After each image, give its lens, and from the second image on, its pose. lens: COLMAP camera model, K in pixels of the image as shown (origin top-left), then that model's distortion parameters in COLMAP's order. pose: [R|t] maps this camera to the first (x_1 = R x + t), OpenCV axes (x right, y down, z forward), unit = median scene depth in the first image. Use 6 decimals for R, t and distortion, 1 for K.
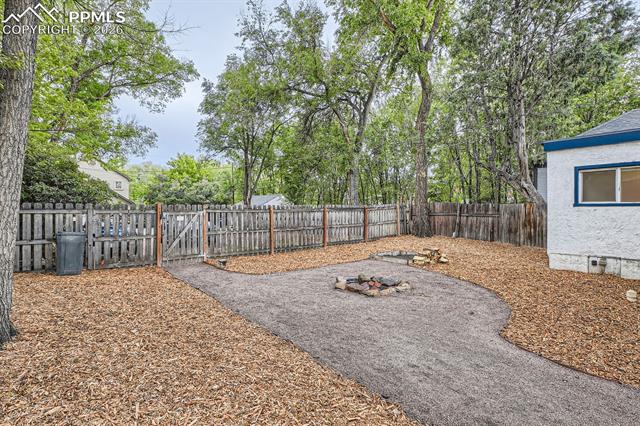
lens RADIAL K [[312.8, 0, 319.2], [0, 312.8, 211.3], [0, 0, 1]] dist [-0.000670, 0.000310]
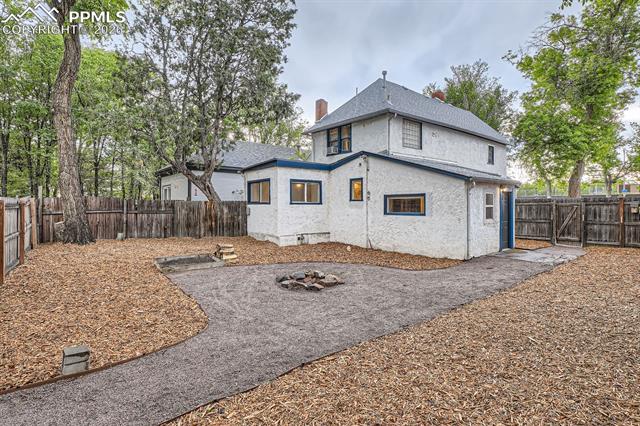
lens RADIAL K [[312.8, 0, 320.0], [0, 312.8, 209.3], [0, 0, 1]] dist [-0.000670, 0.000310]
pose [[0.031678, -0.010097, 0.999447, -0.505046], [0.004035, 0.999942, 0.009974, -0.003913], [-0.999490, 0.003716, 0.031717, 0.544208]]
